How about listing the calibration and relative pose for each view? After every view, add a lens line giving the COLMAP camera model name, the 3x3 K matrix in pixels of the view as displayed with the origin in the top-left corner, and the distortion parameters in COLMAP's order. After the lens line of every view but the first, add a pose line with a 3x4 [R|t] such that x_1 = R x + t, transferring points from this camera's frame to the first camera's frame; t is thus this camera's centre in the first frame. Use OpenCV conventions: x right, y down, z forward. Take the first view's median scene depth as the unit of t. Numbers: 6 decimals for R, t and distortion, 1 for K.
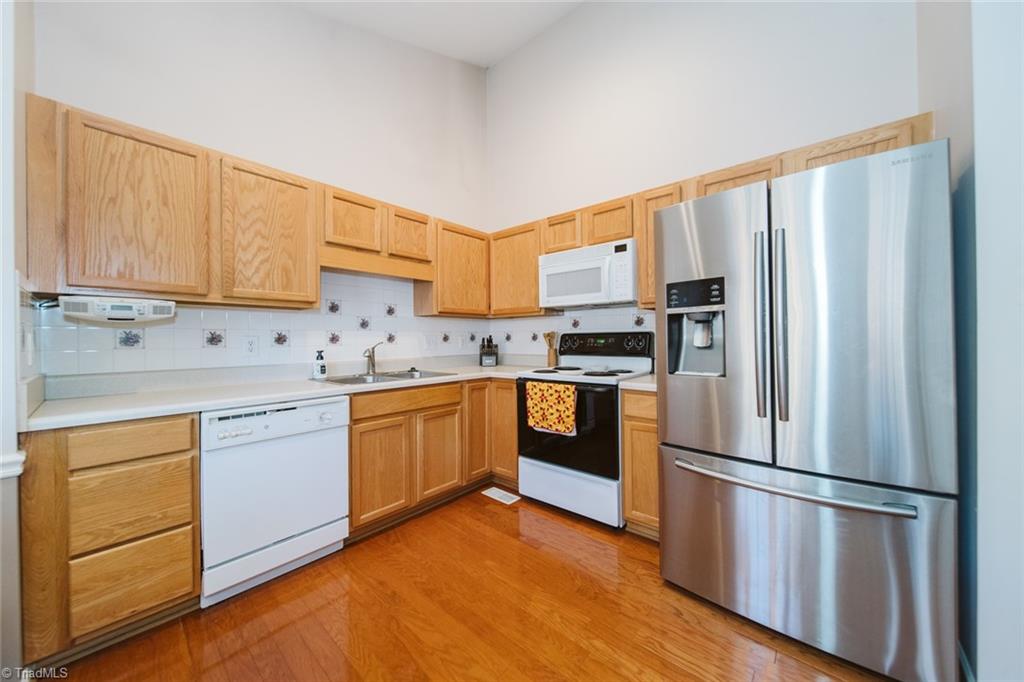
lens RADIAL K [[364.3, 0, 512.9], [0, 364.3, 340.1], [0, 0, 1]] dist [-0.002000, -0.000519]
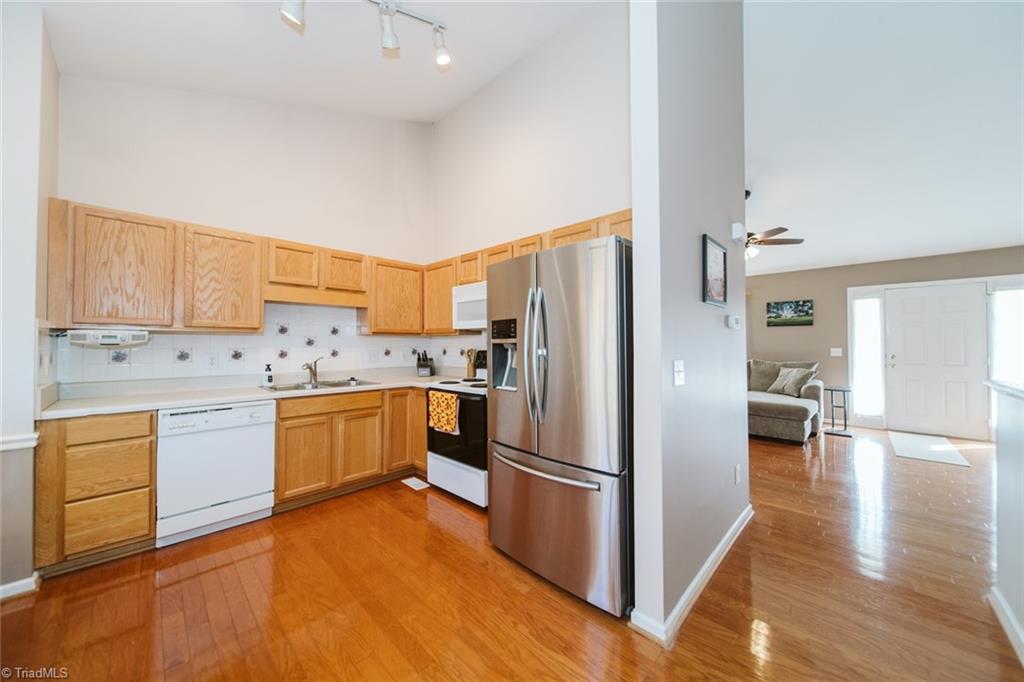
lens RADIAL K [[364.3, 0, 512.1], [0, 364.3, 339.9], [0, 0, 1]] dist [-0.002000, -0.000519]
pose [[0.998540, 0.007340, -0.053516, 0.525768], [-0.008184, 0.999845, -0.015567, -0.058485], [0.053393, 0.015982, 0.998446, -0.314025]]
